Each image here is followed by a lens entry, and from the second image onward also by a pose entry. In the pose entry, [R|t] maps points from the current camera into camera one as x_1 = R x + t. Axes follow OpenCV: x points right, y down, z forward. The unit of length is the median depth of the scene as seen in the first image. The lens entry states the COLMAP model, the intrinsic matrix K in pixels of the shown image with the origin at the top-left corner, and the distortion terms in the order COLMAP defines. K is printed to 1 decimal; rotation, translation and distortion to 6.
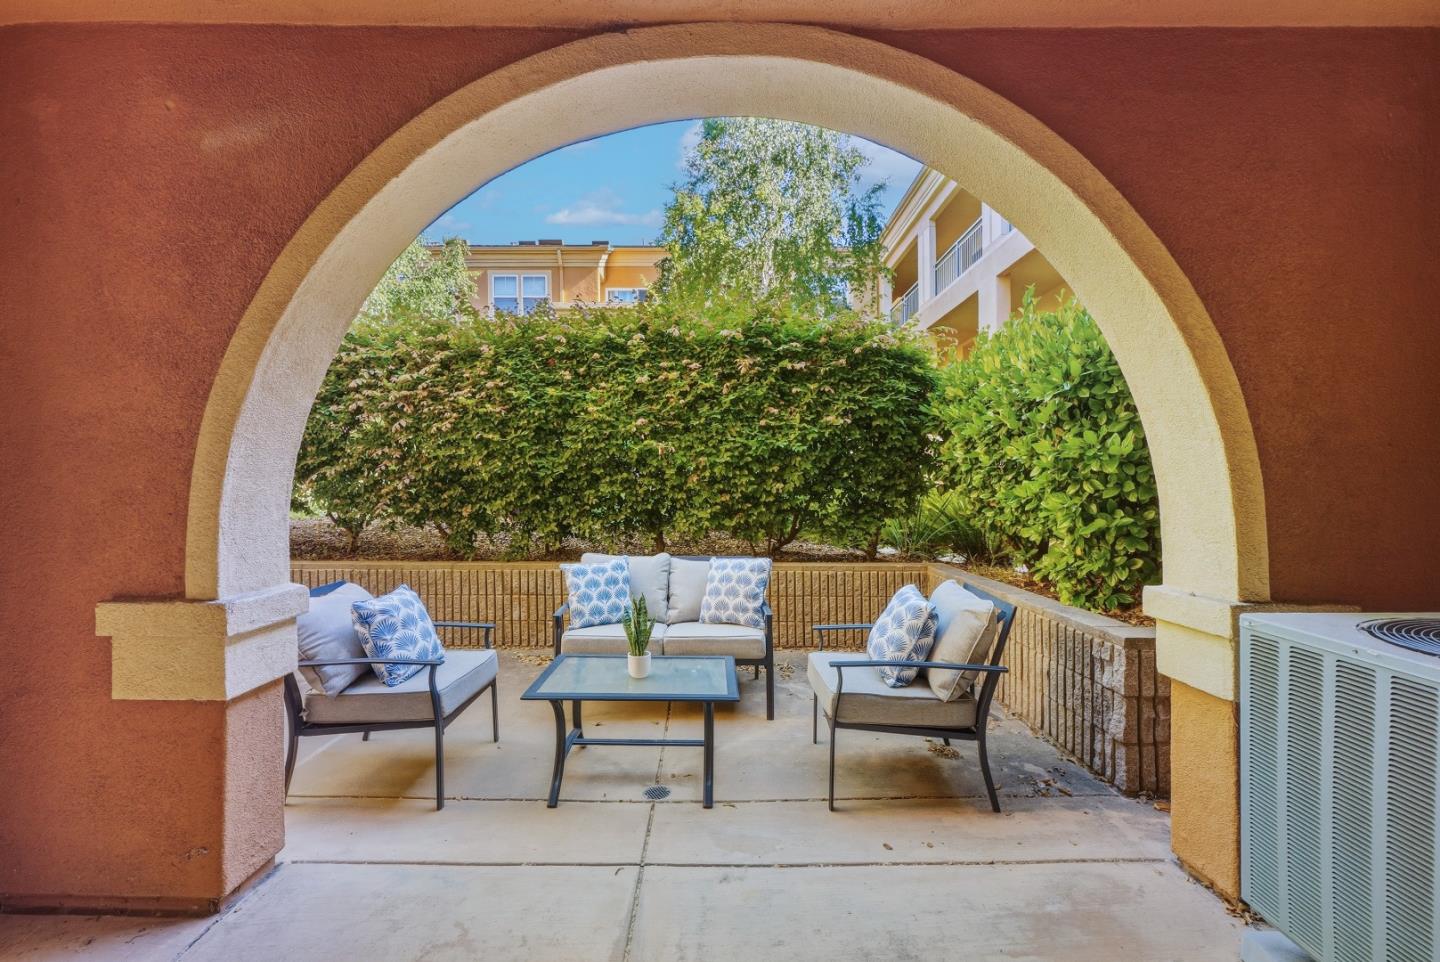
lens RADIAL K [[578.5, 0, 704.6], [0, 578.5, 495.2], [0, 0, 1]] dist [0.001525, 0.001674]
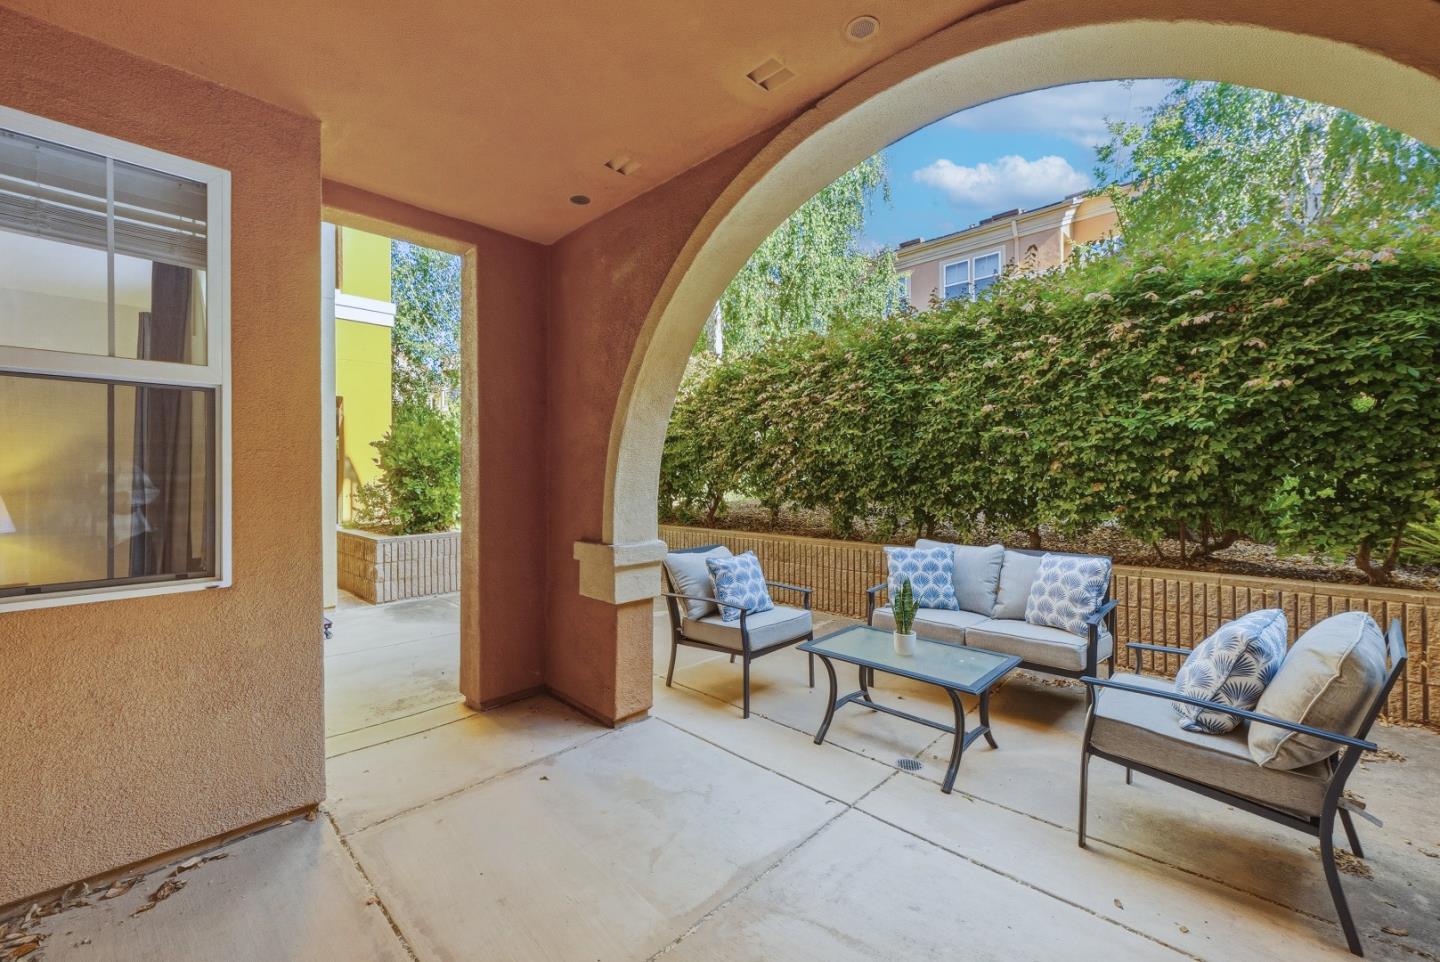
lens RADIAL K [[578.5, 0, 721.6], [0, 578.5, 478.0], [0, 0, 1]] dist [0.001525, 0.001674]
pose [[0.725303, -0.001442, -0.688428, 0.277503], [-0.003562, 0.999977, -0.005846, -0.003316], [0.688420, 0.006692, 0.725281, -0.008728]]
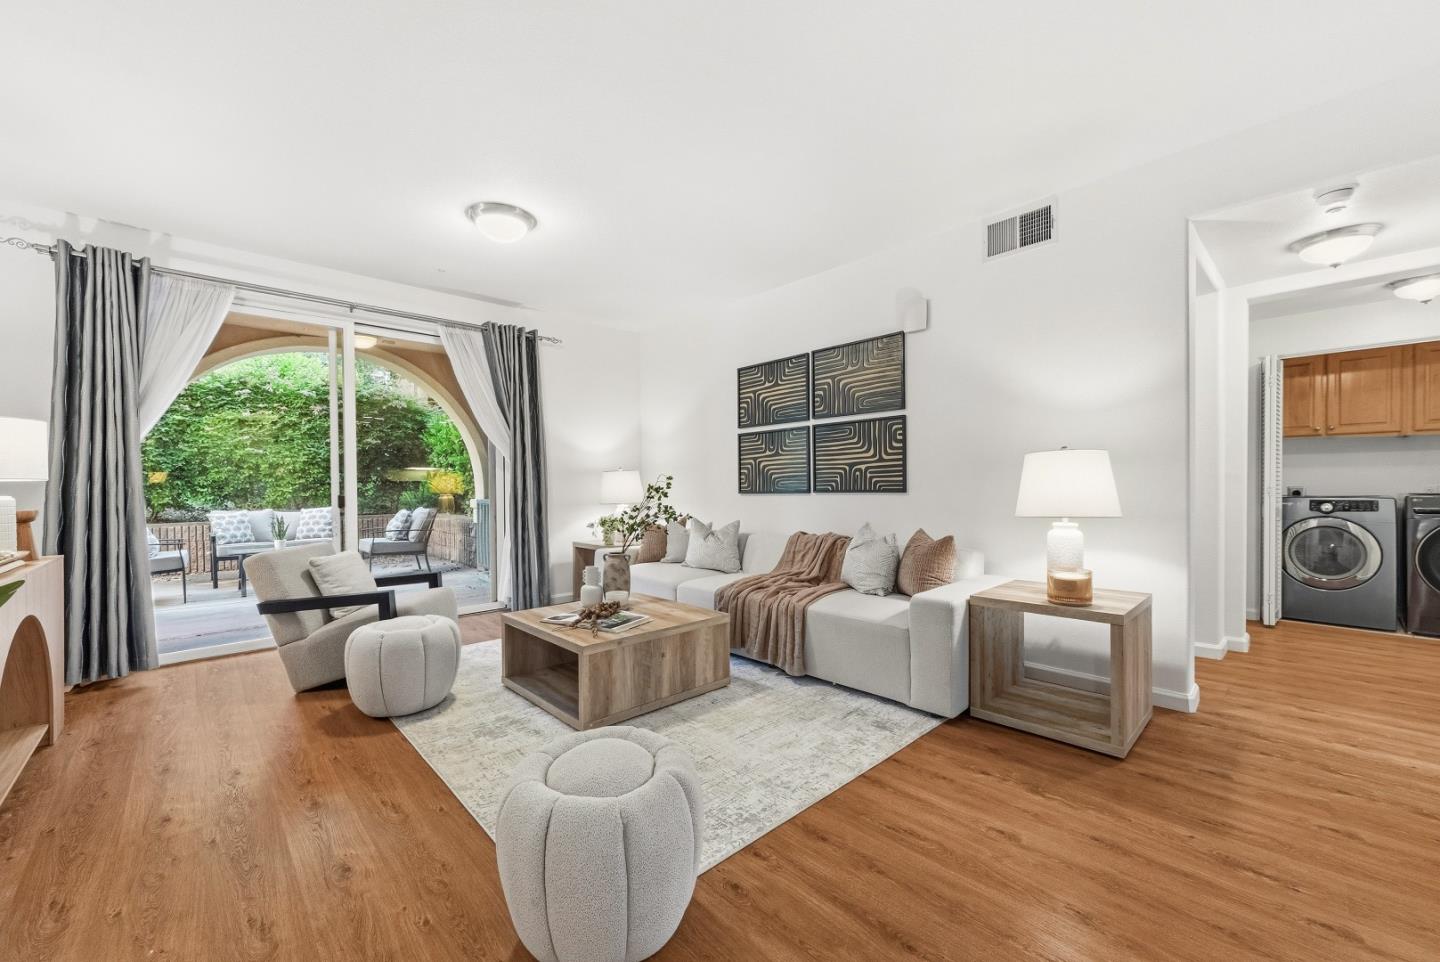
lens RADIAL K [[568.2, 0, 721.2], [0, 568.2, 482.2], [0, 0, 1]] dist [0.001631, 0.000566]
pose [[0.724583, -0.006350, 0.689158, -0.305597], [0.017090, 0.999816, -0.008755, 0.058890], [-0.688976, 0.018121, 0.724558, -1.504158]]
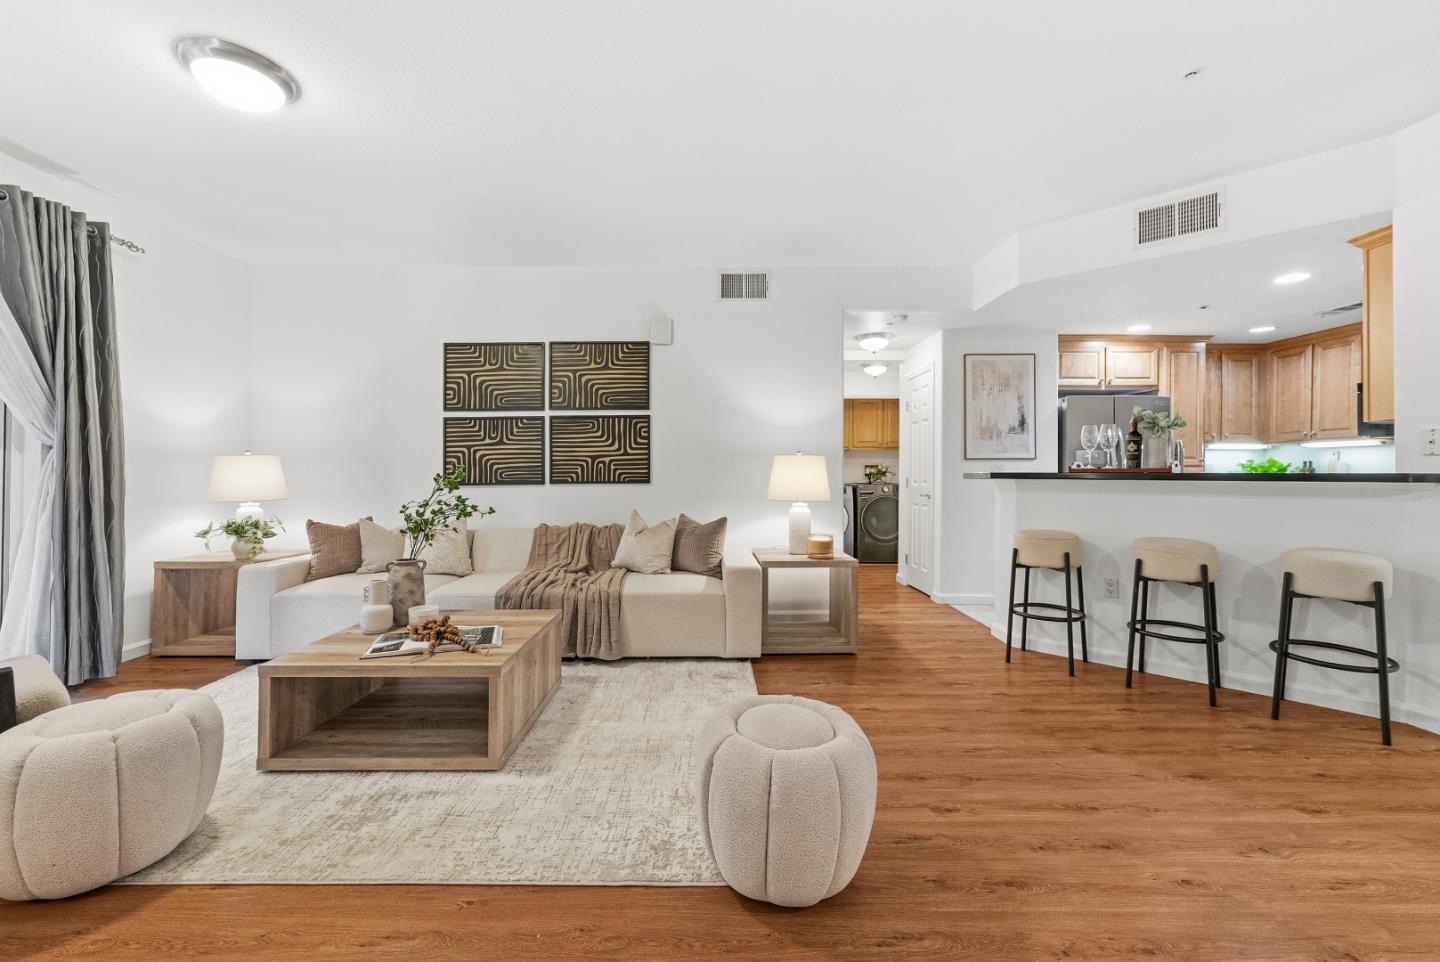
lens RADIAL K [[578.5, 0, 702.1], [0, 578.5, 466.1], [0, 0, 1]] dist [0.001525, 0.001674]
pose [[-0.000306, 0.014208, 0.999899, -0.546647], [0.009863, 0.999850, -0.014204, 0.056632], [-0.999951, 0.009858, -0.000446, -1.091351]]
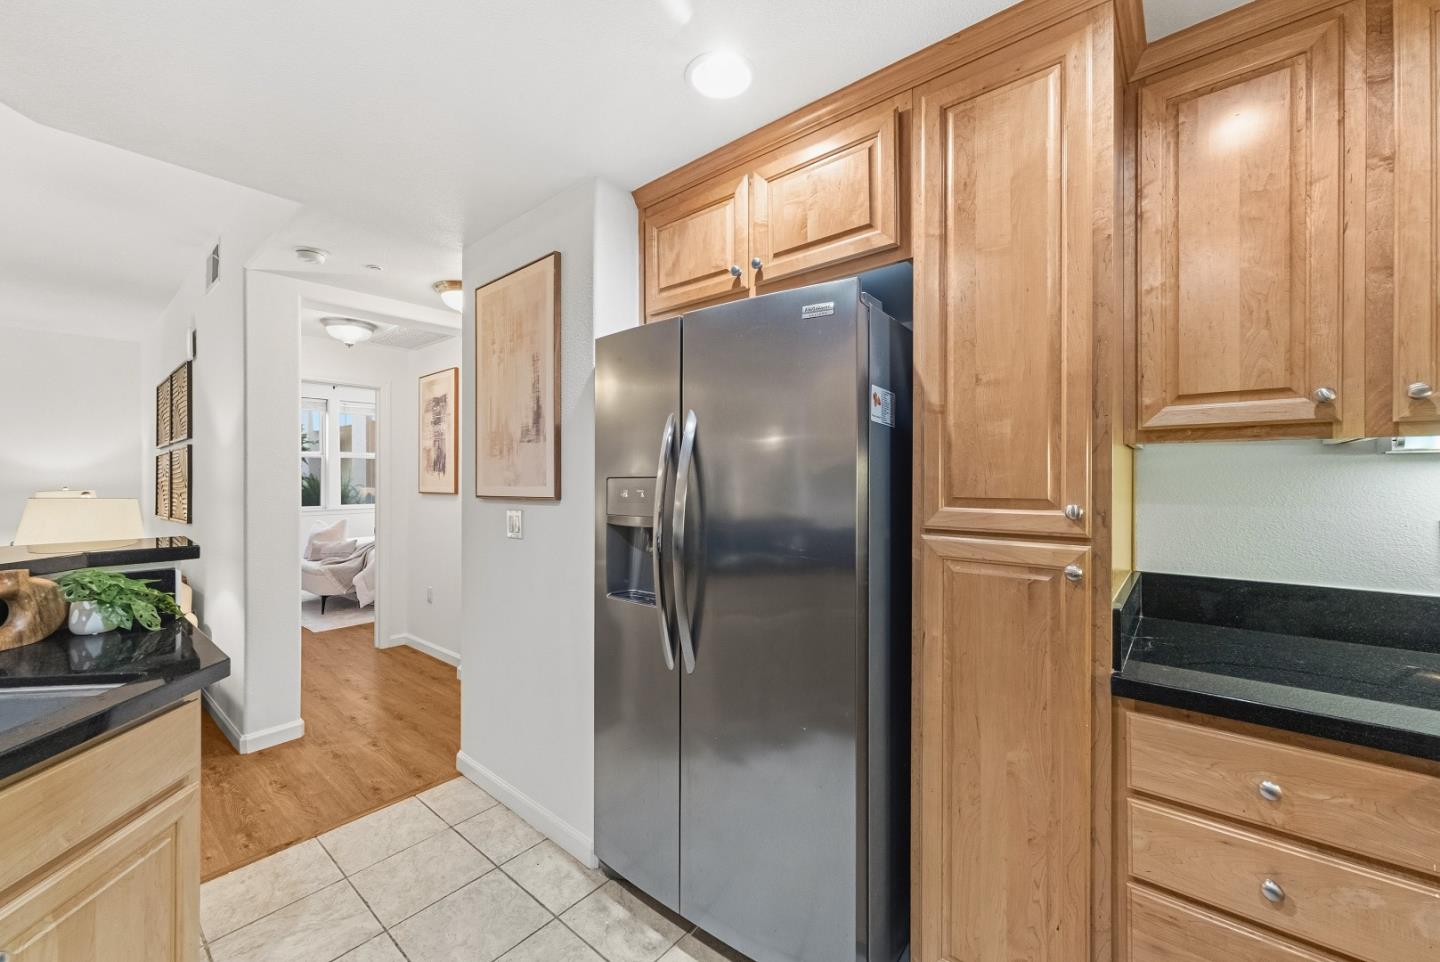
lens RADIAL K [[568.2, 0, 708.2], [0, 568.2, 478.0], [0, 0, 1]] dist [0.001631, 0.000566]
pose [[0.640002, -0.006639, 0.768344, 0.476885], [0.016863, 0.999843, -0.005407, 0.012240], [-0.768188, 0.016417, 0.640014, -2.357973]]
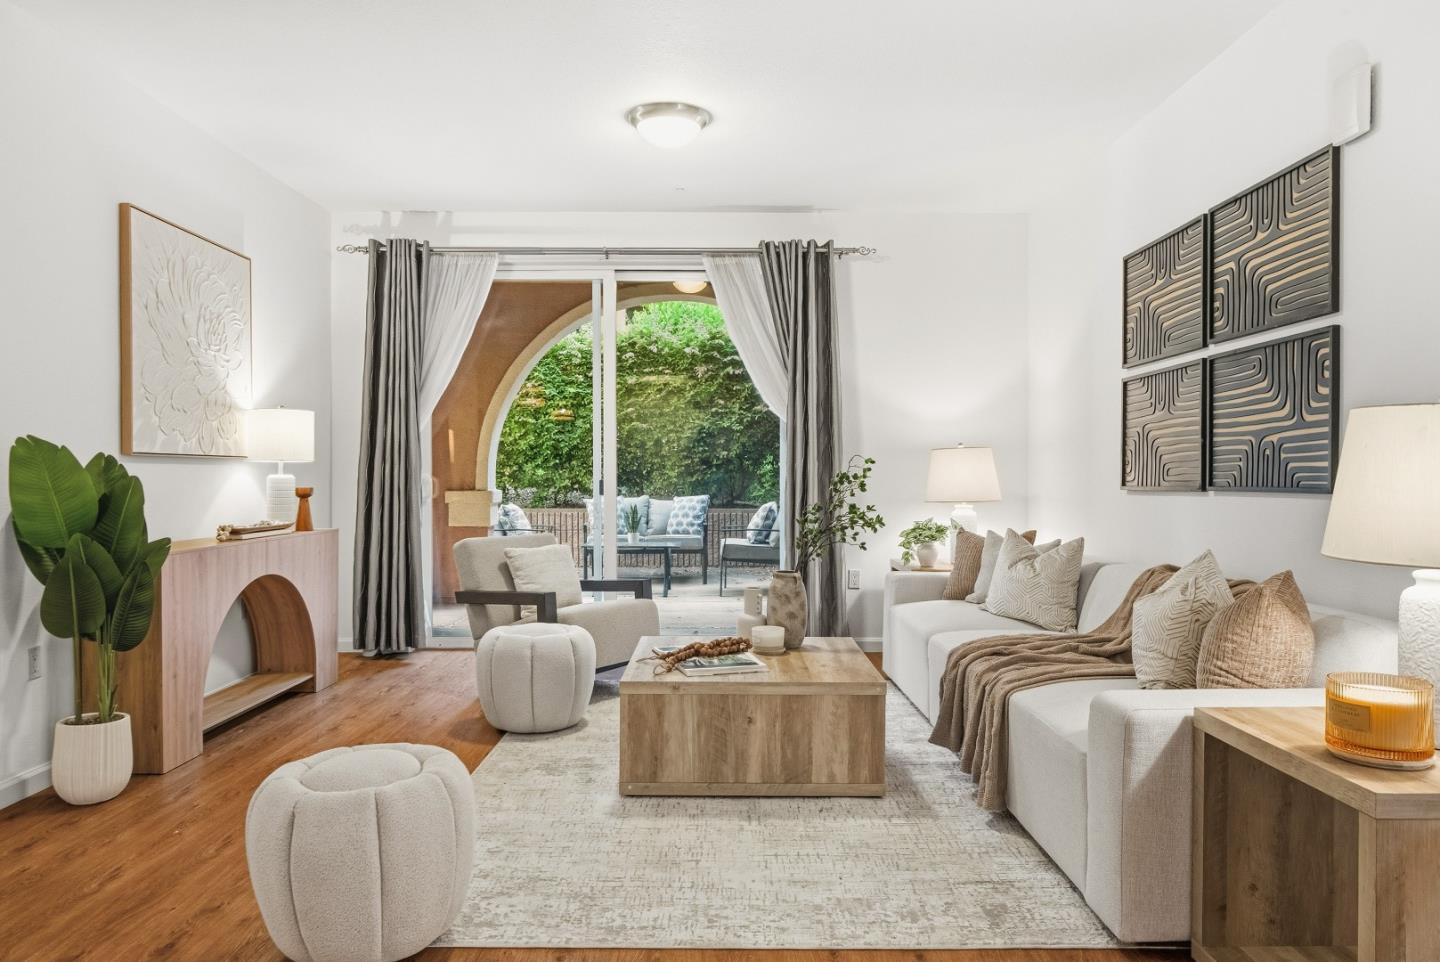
lens RADIAL K [[978.5, 0, 727.7], [0, 978.5, 459.8], [0, 0, 1]] dist [-0.012923, 0.006028]
pose [[0.999953, 0.000738, 0.009690, 0.137314], [-0.000538, 0.999788, -0.020589, 0.062590], [-0.009704, 0.020583, 0.999741, -1.798045]]
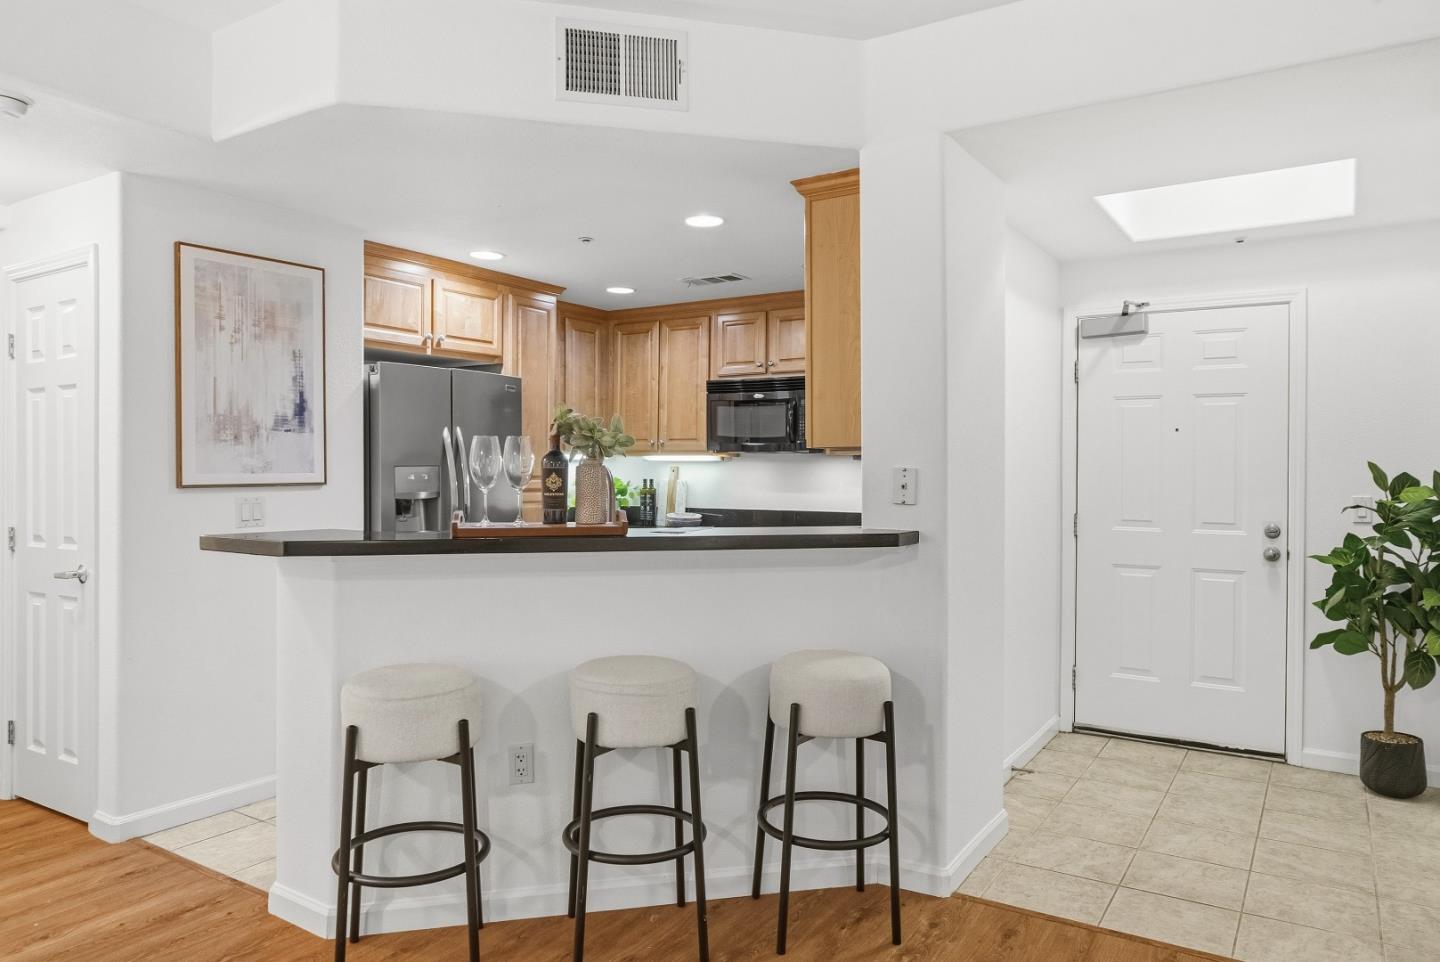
lens RADIAL K [[978.5, 0, 738.6], [0, 978.5, 475.5], [0, 0, 1]] dist [-0.012923, 0.006028]
pose [[-0.847920, -0.001155, 0.530123, -0.182713], [0.008353, 0.999844, 0.015539, 0.004240], [-0.530059, 0.017604, -0.847778, -1.177559]]
